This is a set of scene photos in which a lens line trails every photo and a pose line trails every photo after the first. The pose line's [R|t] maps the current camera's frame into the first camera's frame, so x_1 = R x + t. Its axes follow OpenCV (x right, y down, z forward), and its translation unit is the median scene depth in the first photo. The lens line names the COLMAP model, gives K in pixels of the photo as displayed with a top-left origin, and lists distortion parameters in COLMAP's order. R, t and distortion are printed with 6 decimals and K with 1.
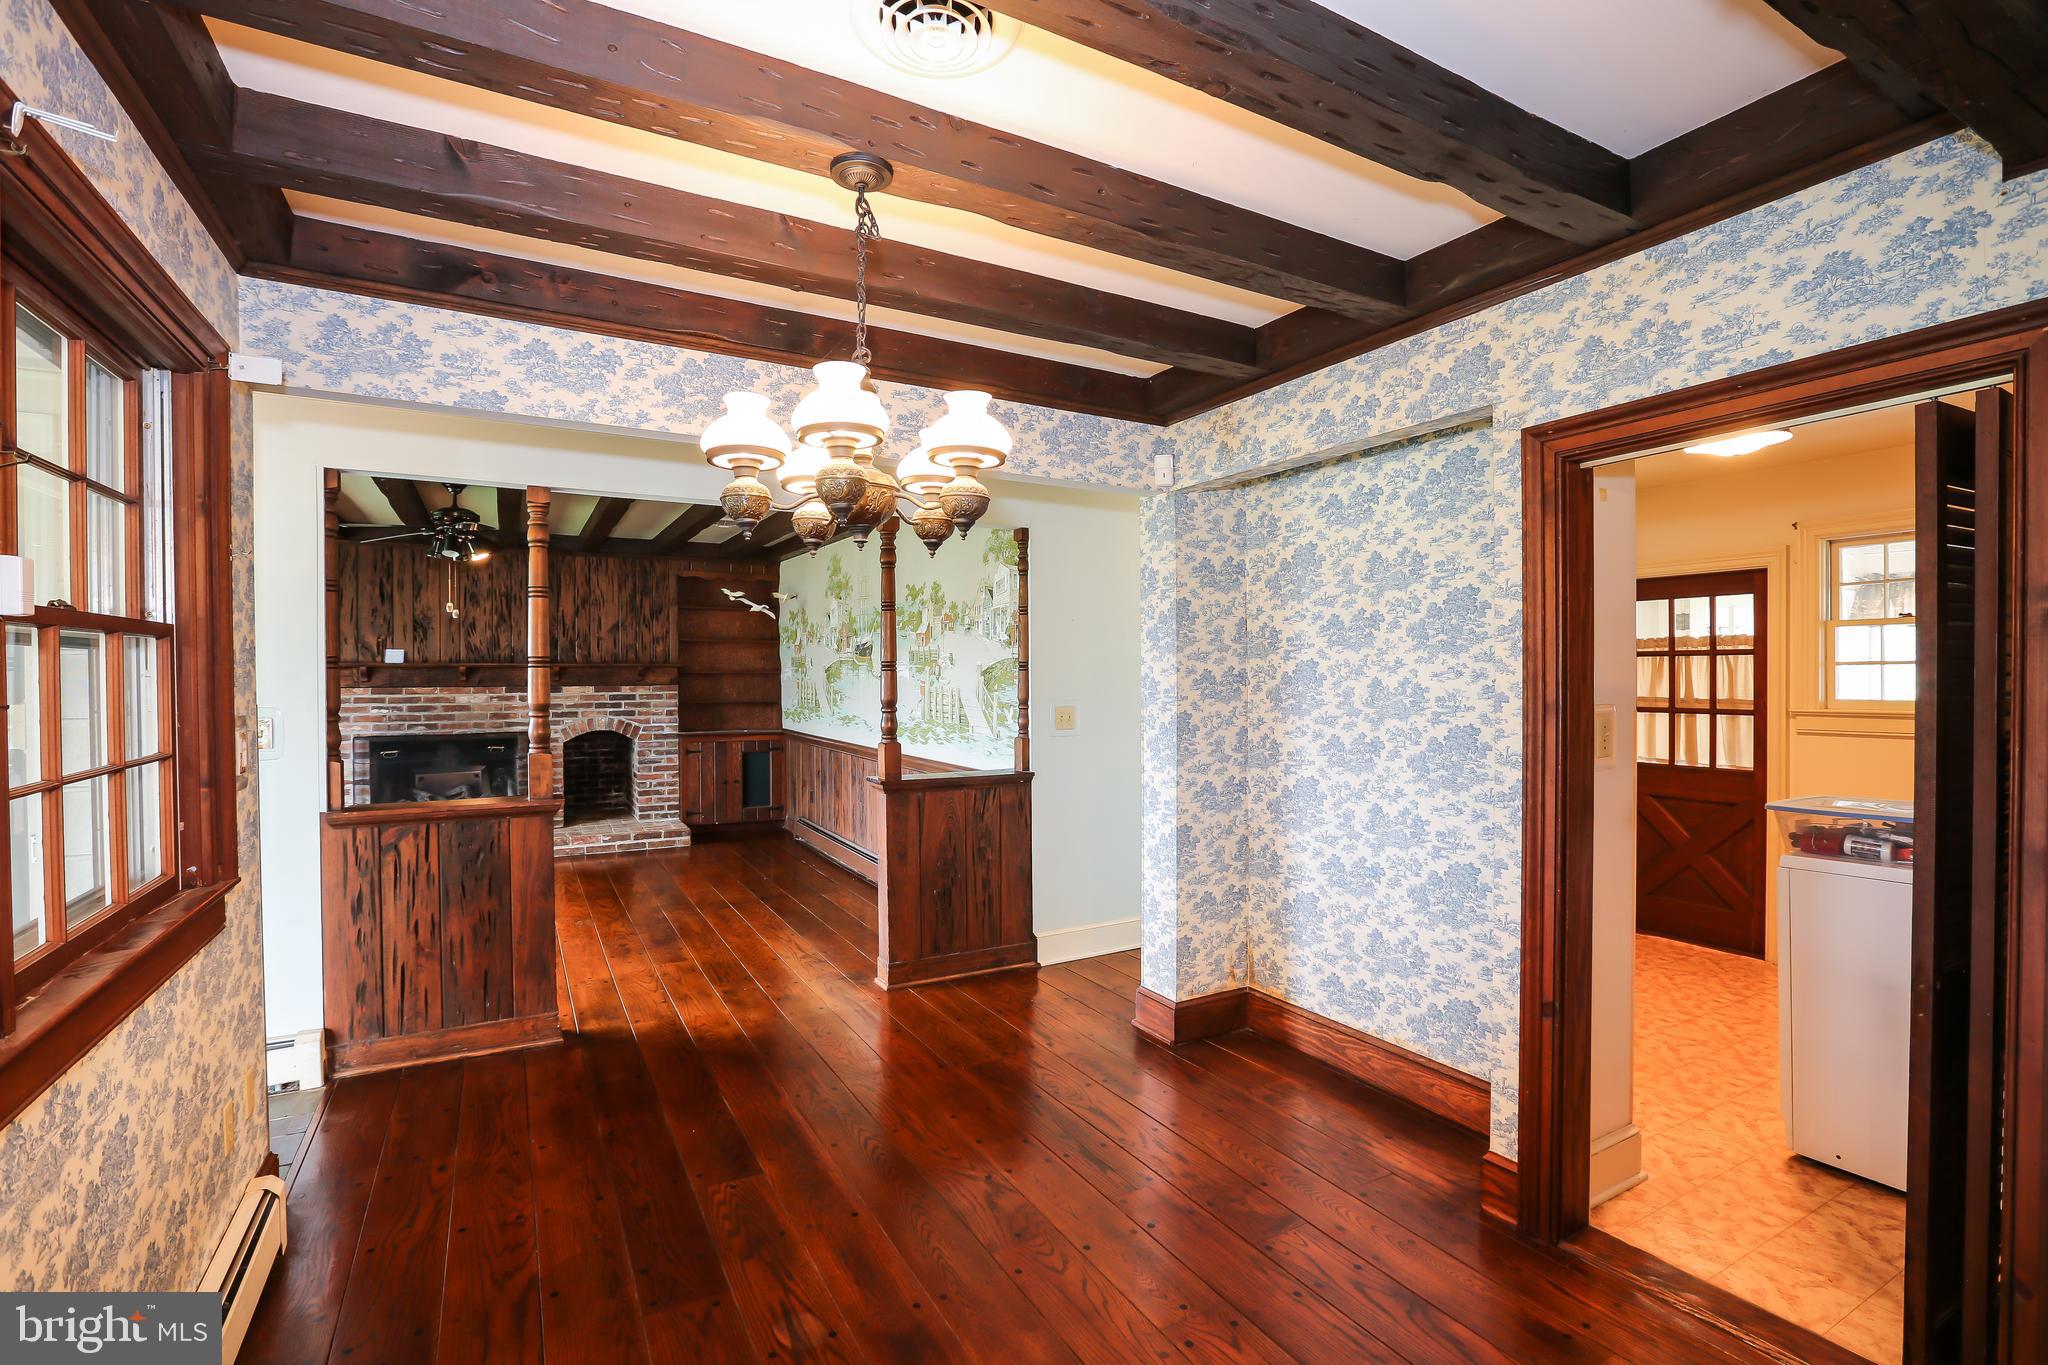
lens RADIAL K [[935.3, 0, 1028.2], [0, 935.3, 679.3], [0, 0, 1]] dist [-0.046751, 0.015806]
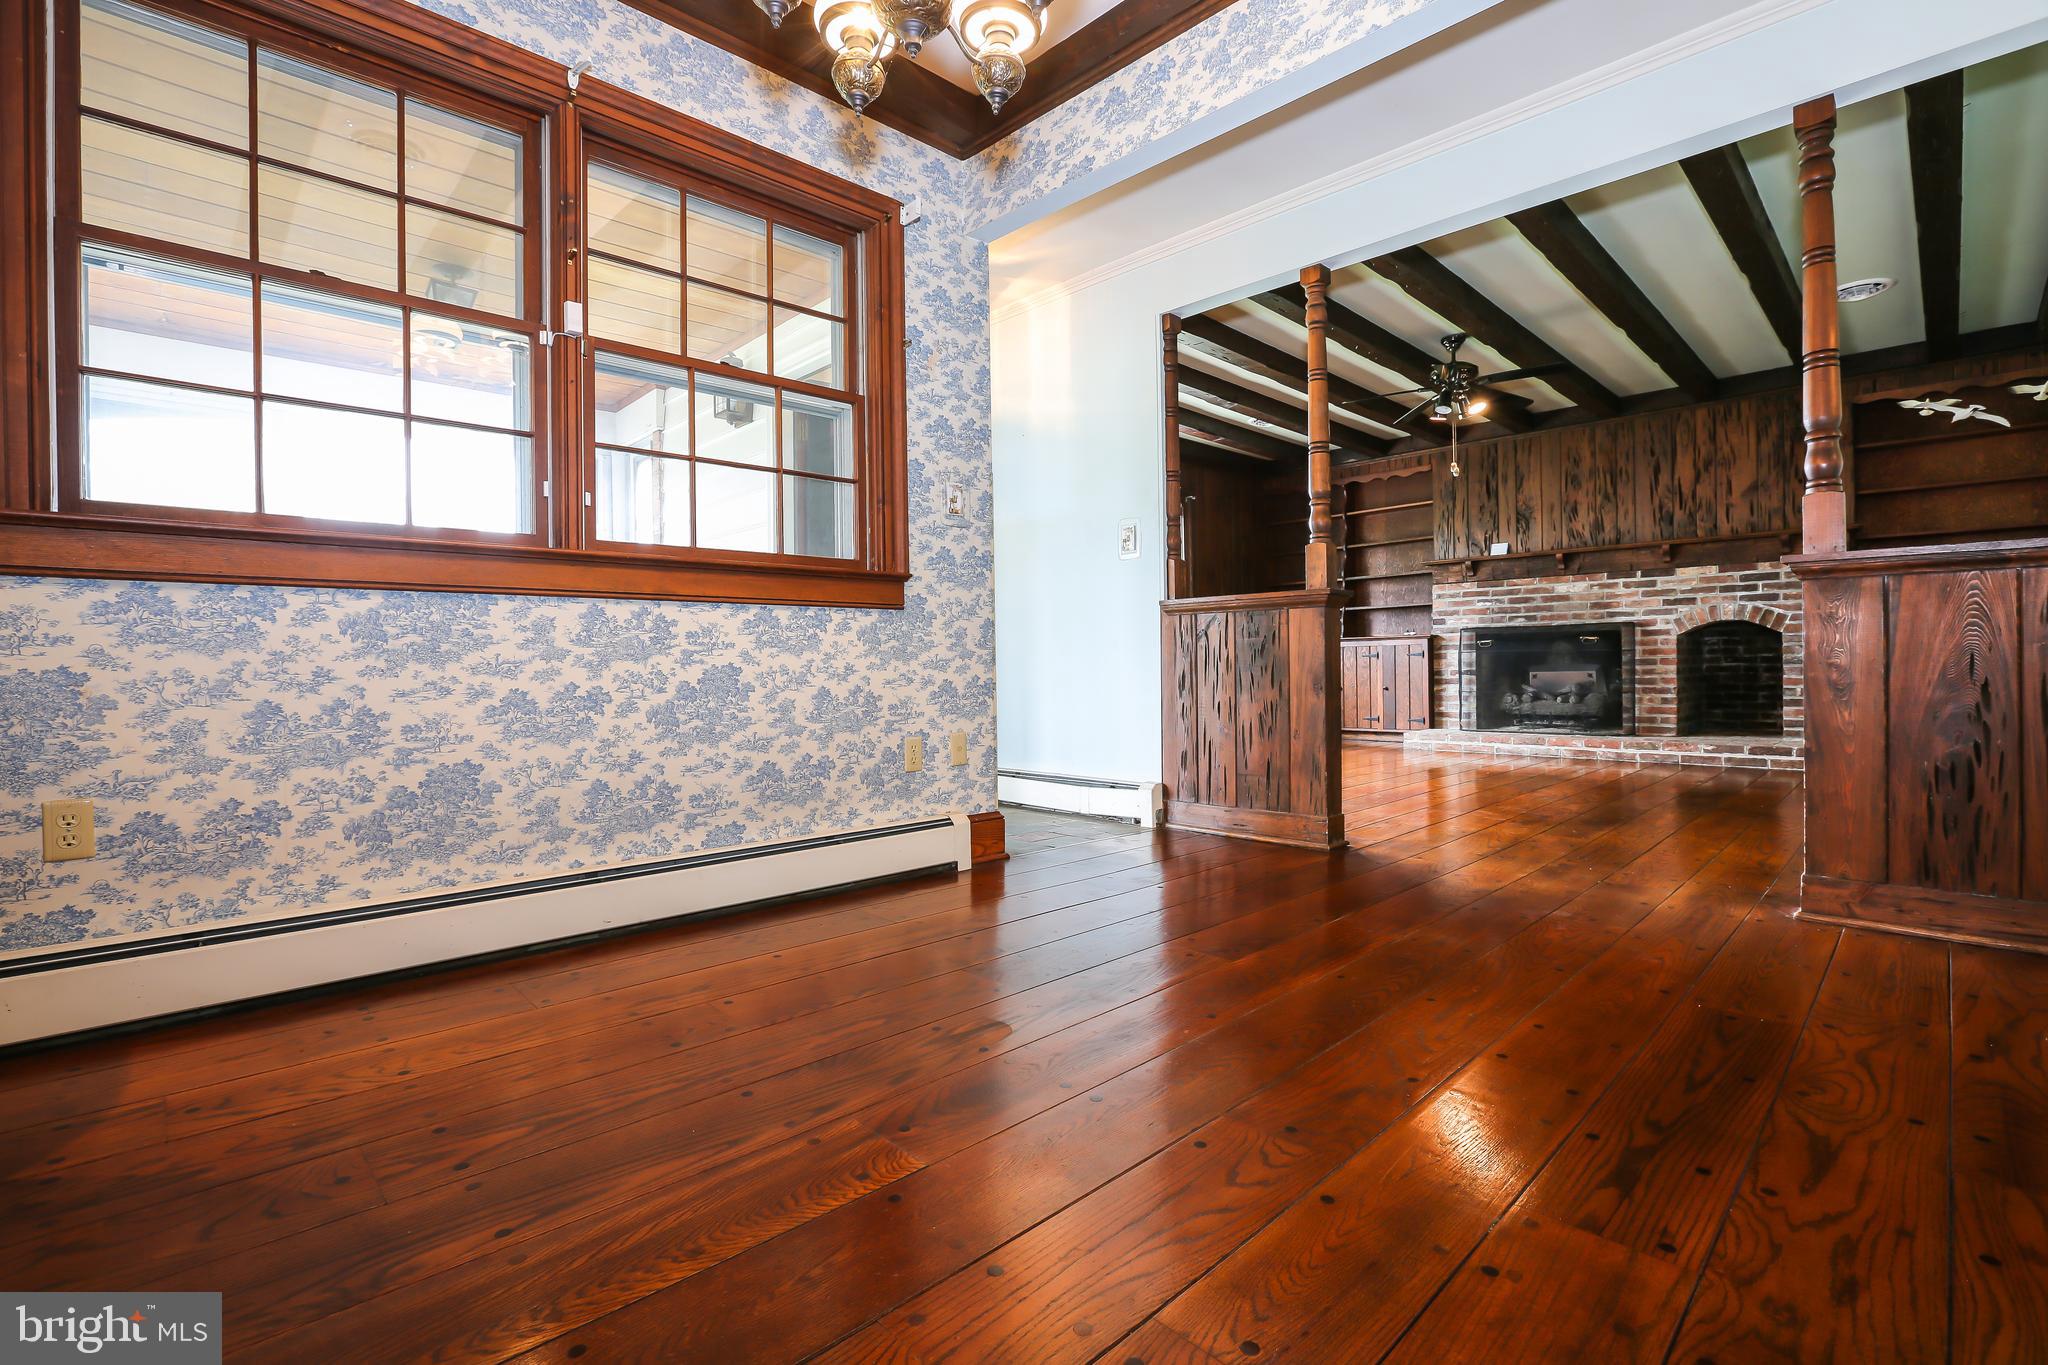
lens RADIAL K [[935.3, 0, 1009.7], [0, 935.3, 678.3], [0, 0, 1]] dist [-0.046751, 0.015806]
pose [[0.247571, 0.008244, -0.968835, 0.161778], [0.004470, 0.999943, 0.009651, 0.103253], [0.968859, -0.006720, 0.247521, 0.223228]]
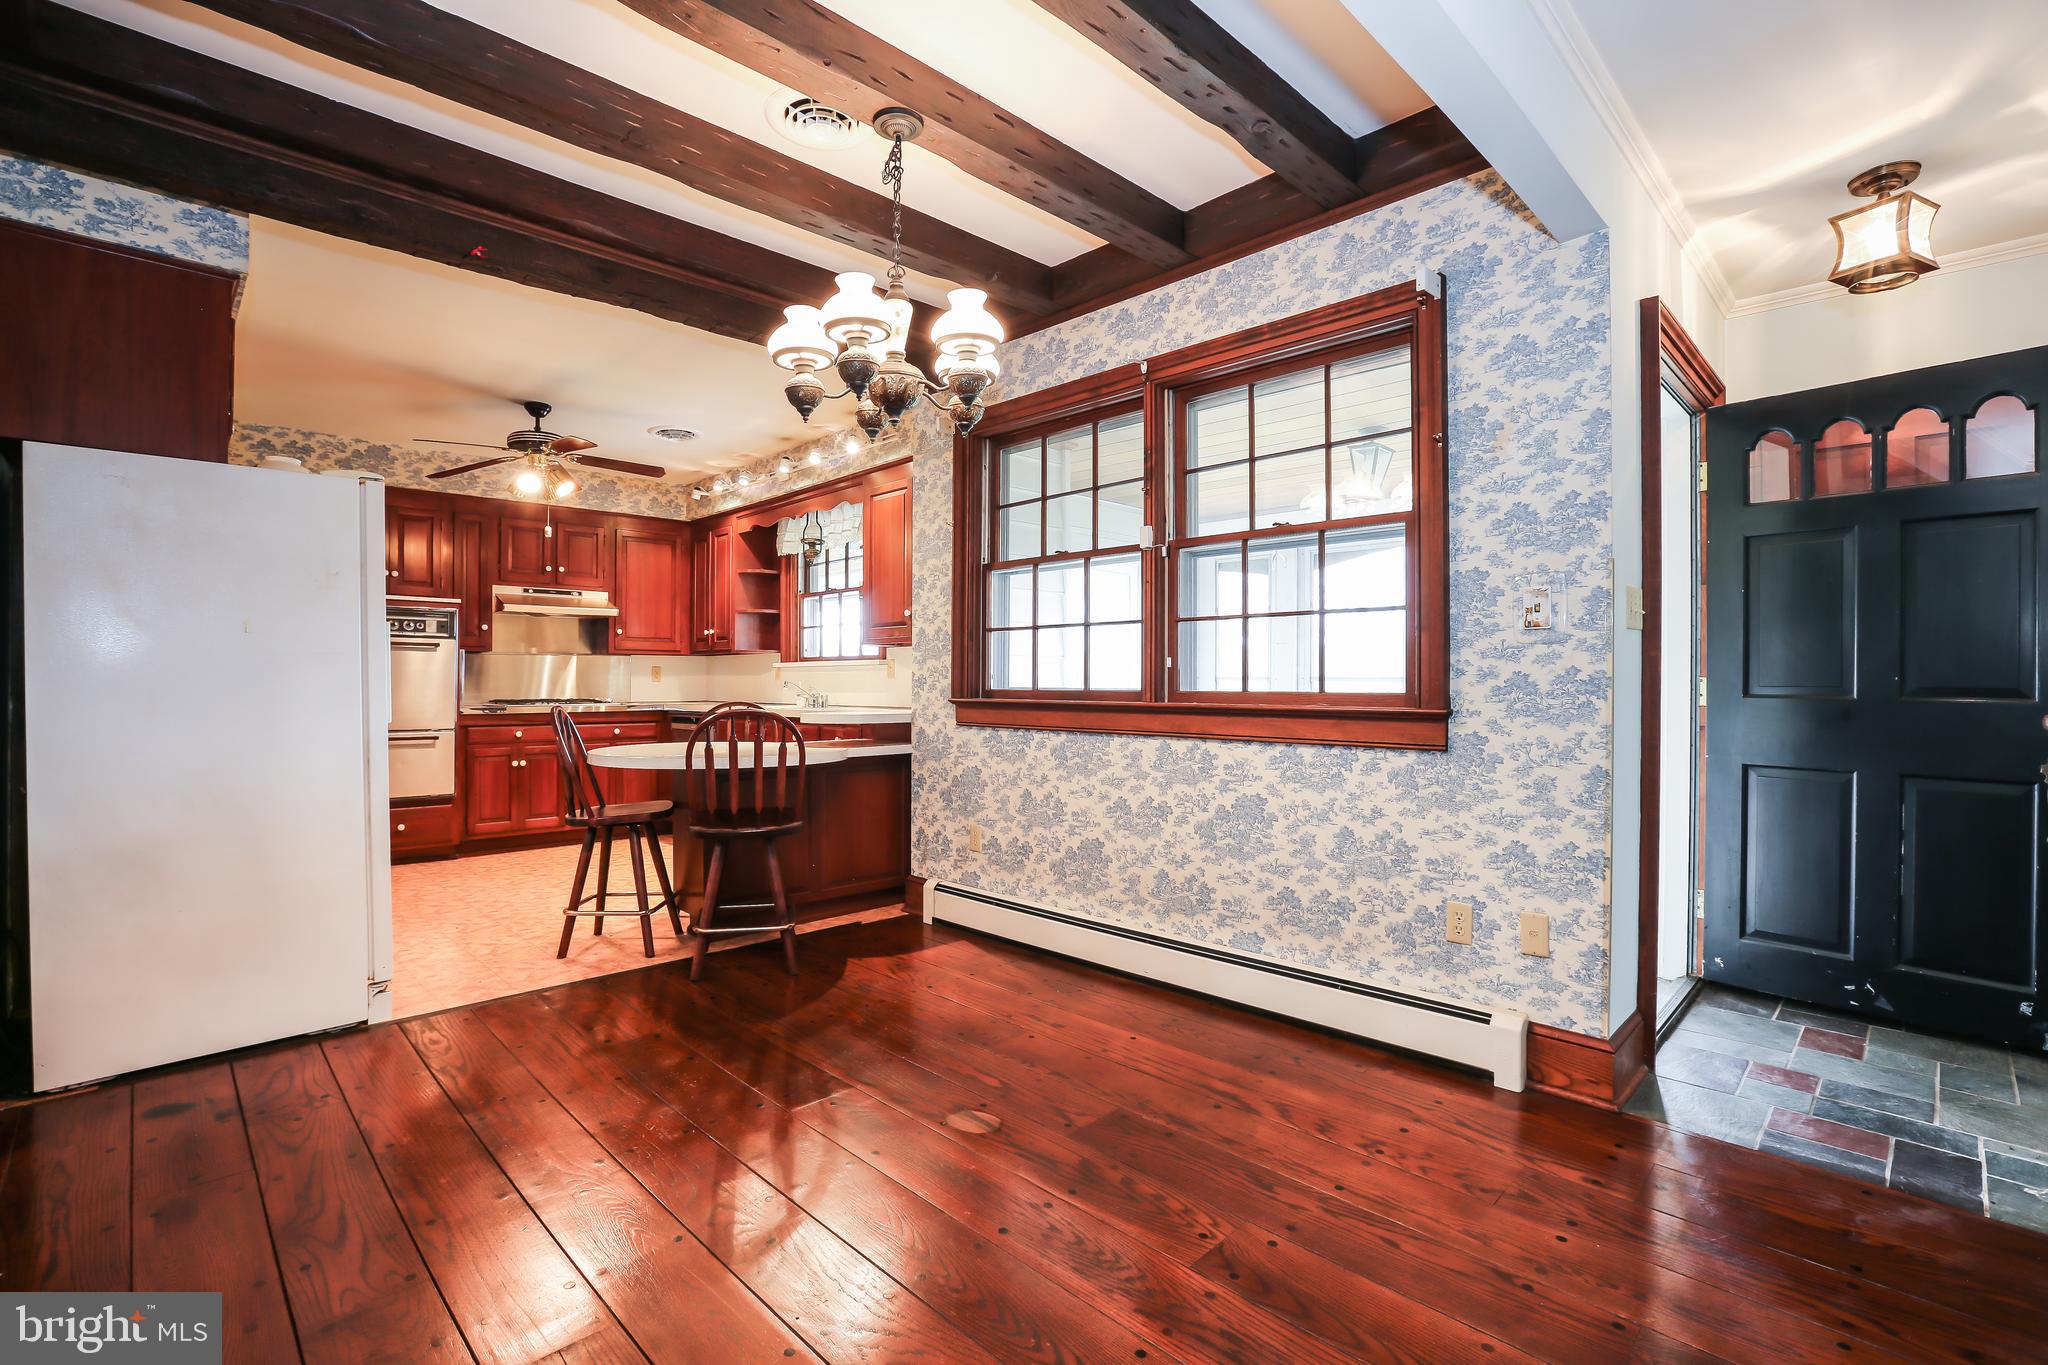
lens RADIAL K [[935.3, 0, 1024.9], [0, 935.3, 678.6], [0, 0, 1]] dist [-0.046751, 0.015806]
pose [[-0.964067, 0.007633, -0.265550, -0.003353], [0.004237, 0.999902, 0.013361, 0.044342], [0.265626, 0.011756, -0.964005, 0.572292]]
